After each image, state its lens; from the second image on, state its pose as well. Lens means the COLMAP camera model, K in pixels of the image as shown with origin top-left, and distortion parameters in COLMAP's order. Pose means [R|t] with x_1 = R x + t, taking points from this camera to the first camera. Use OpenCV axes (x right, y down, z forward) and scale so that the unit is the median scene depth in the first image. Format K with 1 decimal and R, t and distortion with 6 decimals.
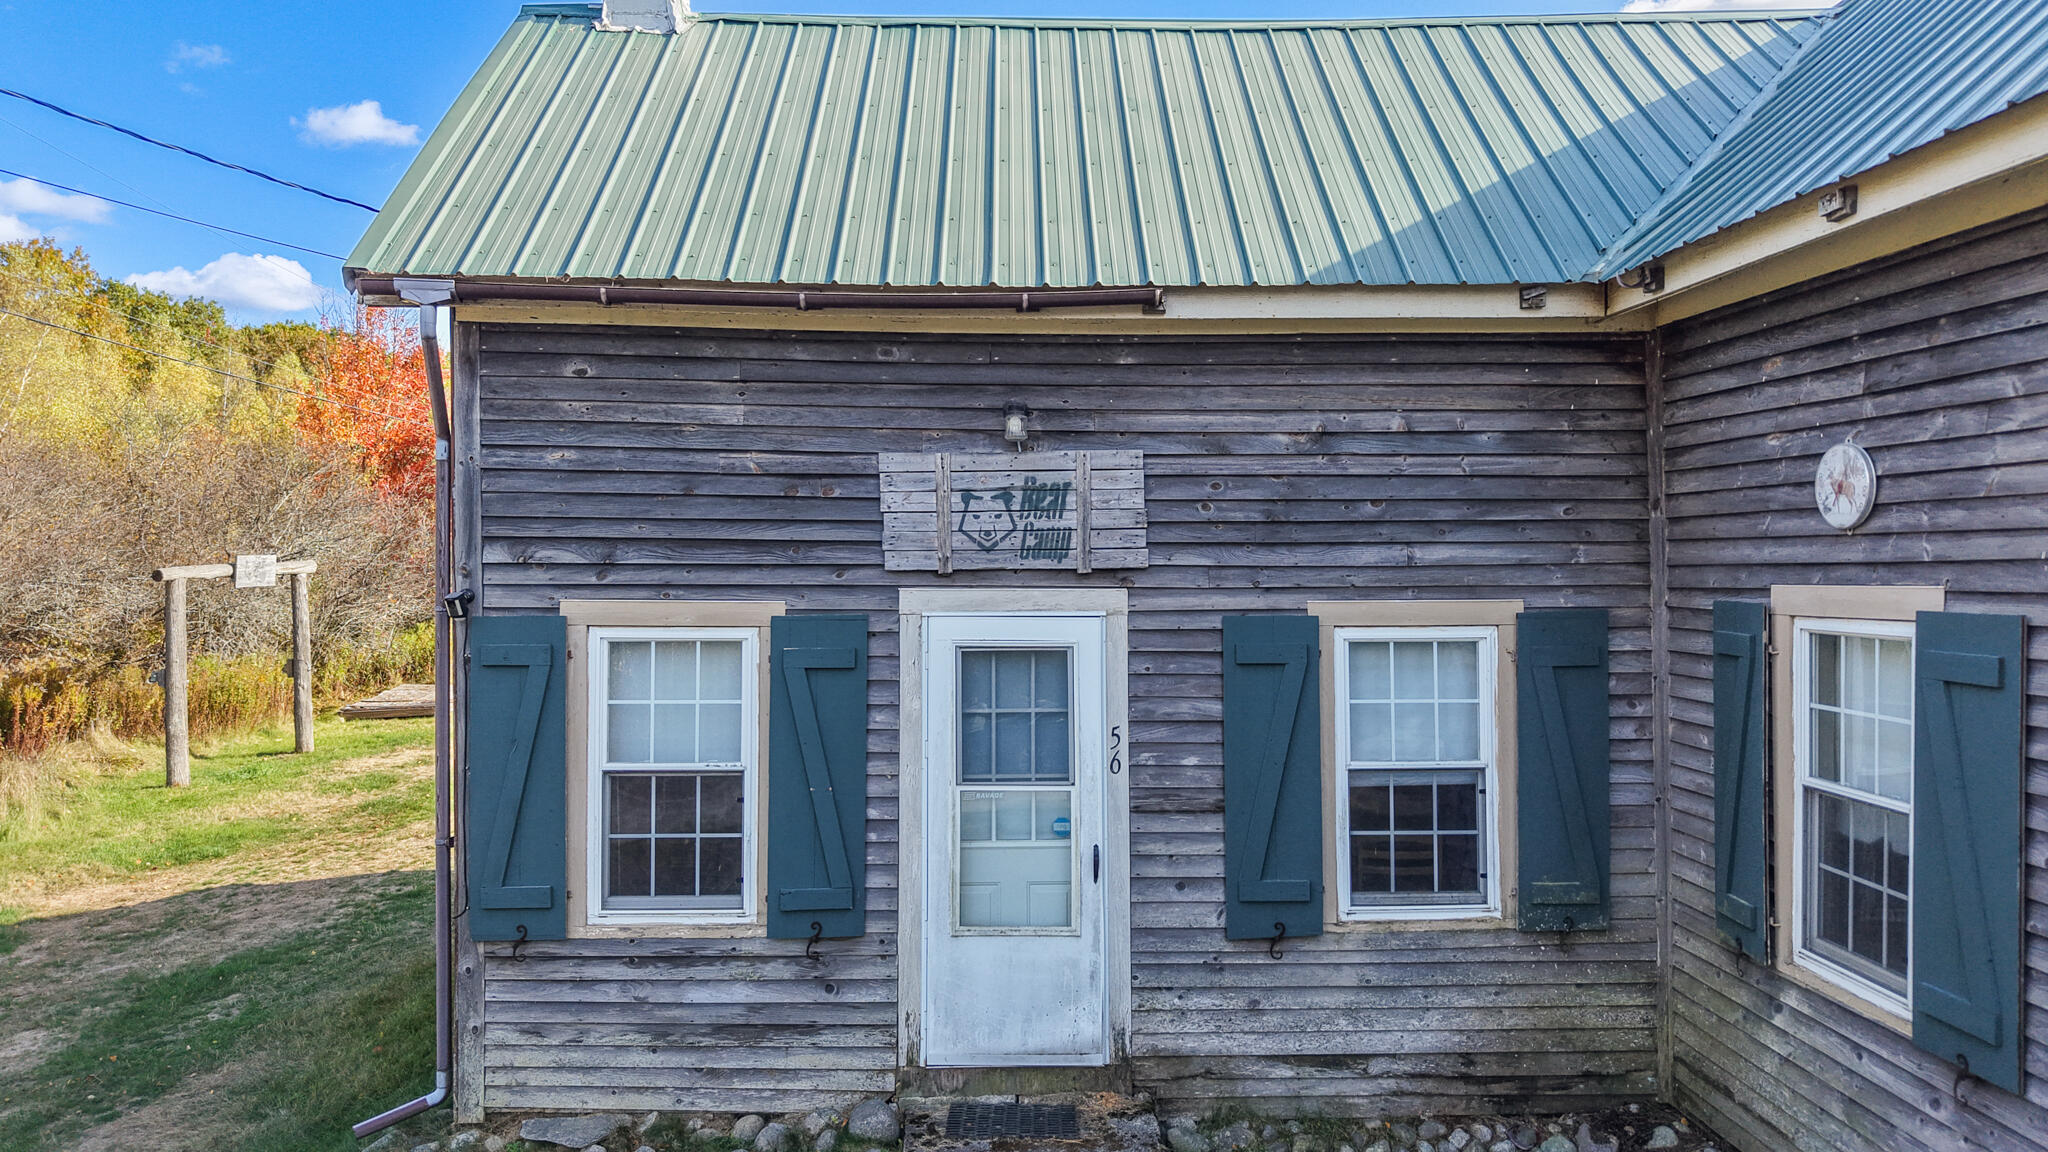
lens RADIAL K [[1386.6, 0, 1014.3], [0, 1386.6, 574.3], [0, 0, 1]] dist [0.039798, -0.041838]
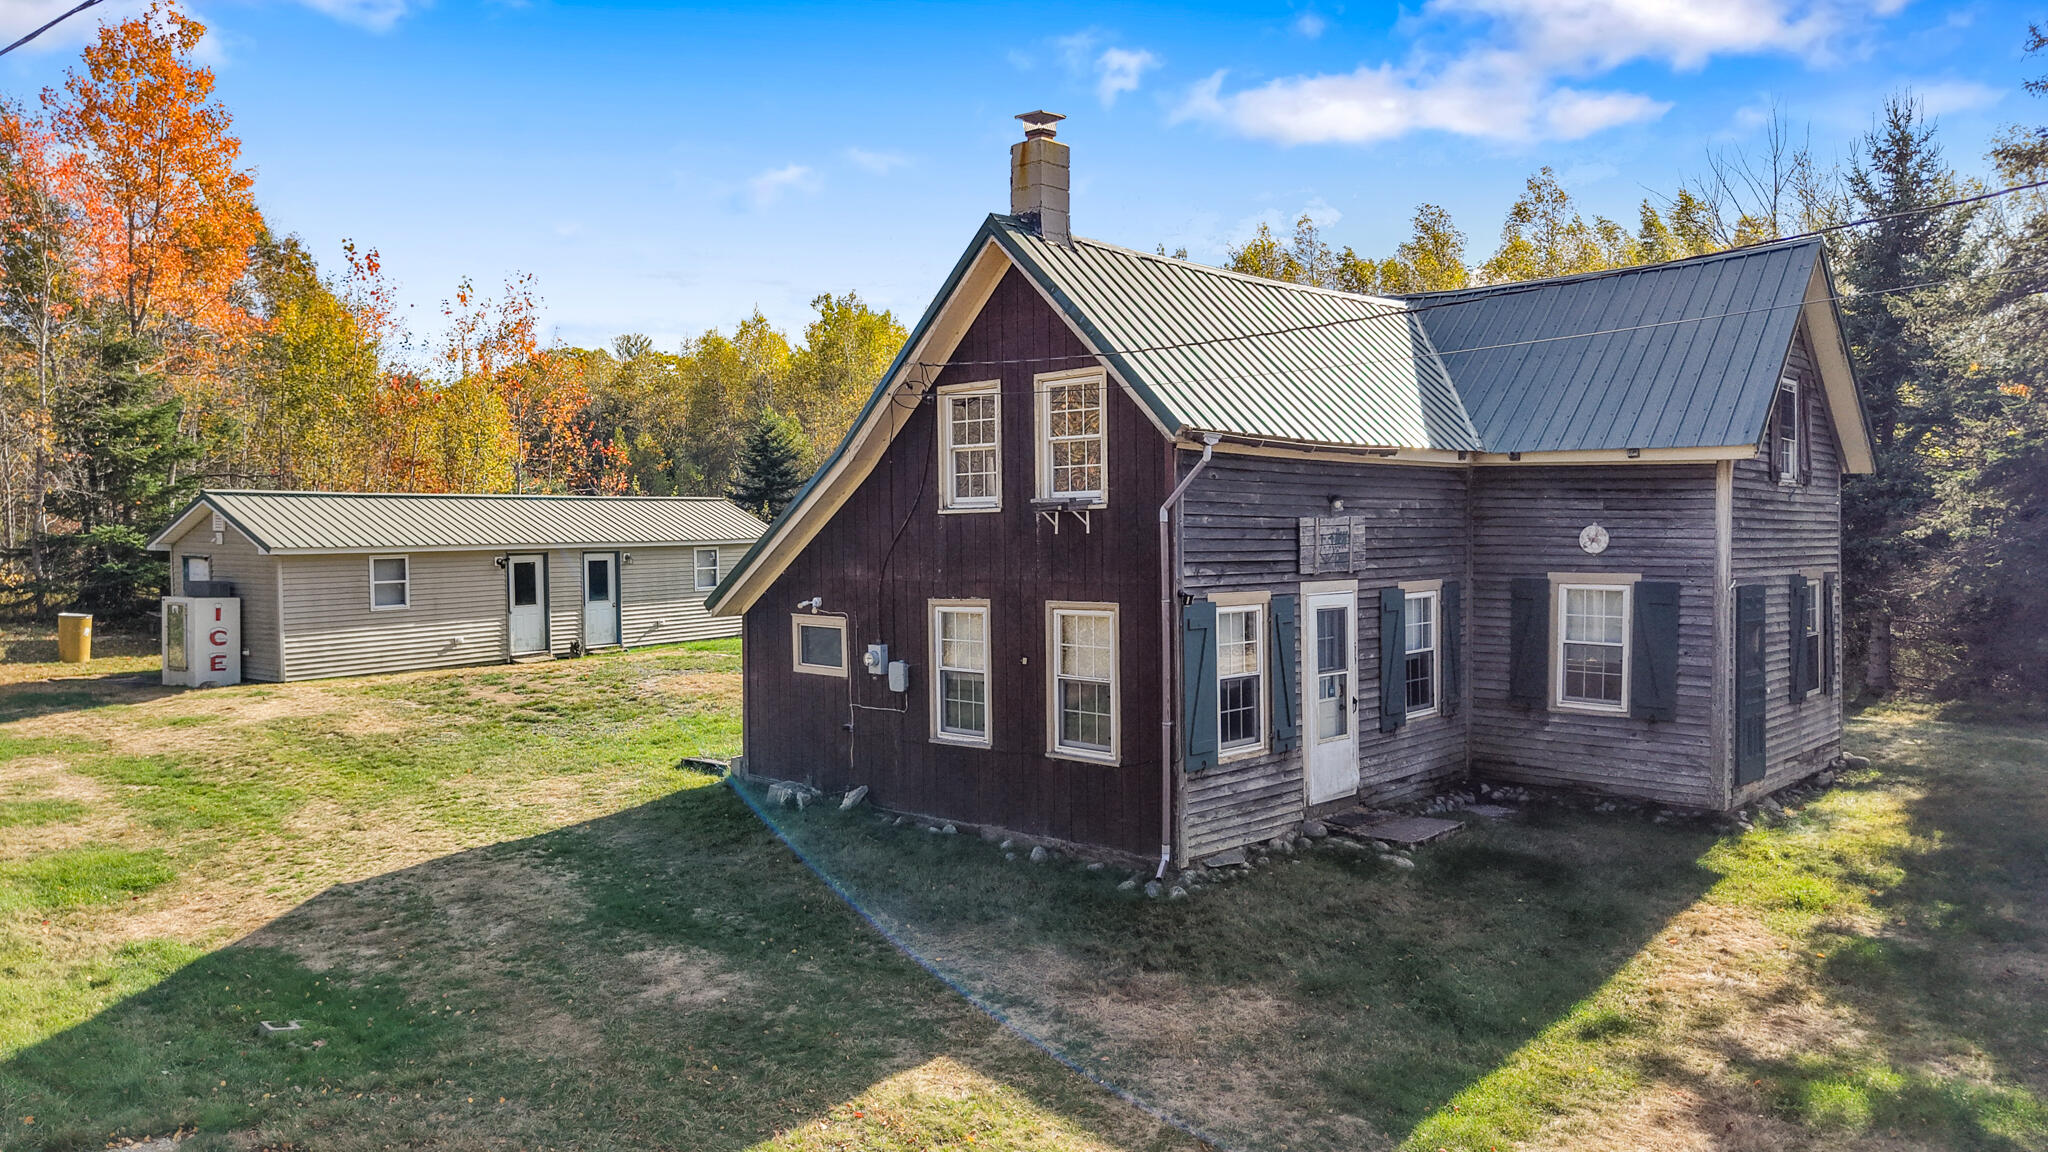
lens RADIAL K [[1386.6, 0, 1018.9], [0, 1386.6, 586.6], [0, 0, 1]] dist [0.039798, -0.041838]
pose [[0.700094, -0.034158, 0.713233, -1.880799], [0.005766, 0.999093, 0.042189, -0.074942], [-0.714027, -0.025423, 0.699656, -0.160649]]
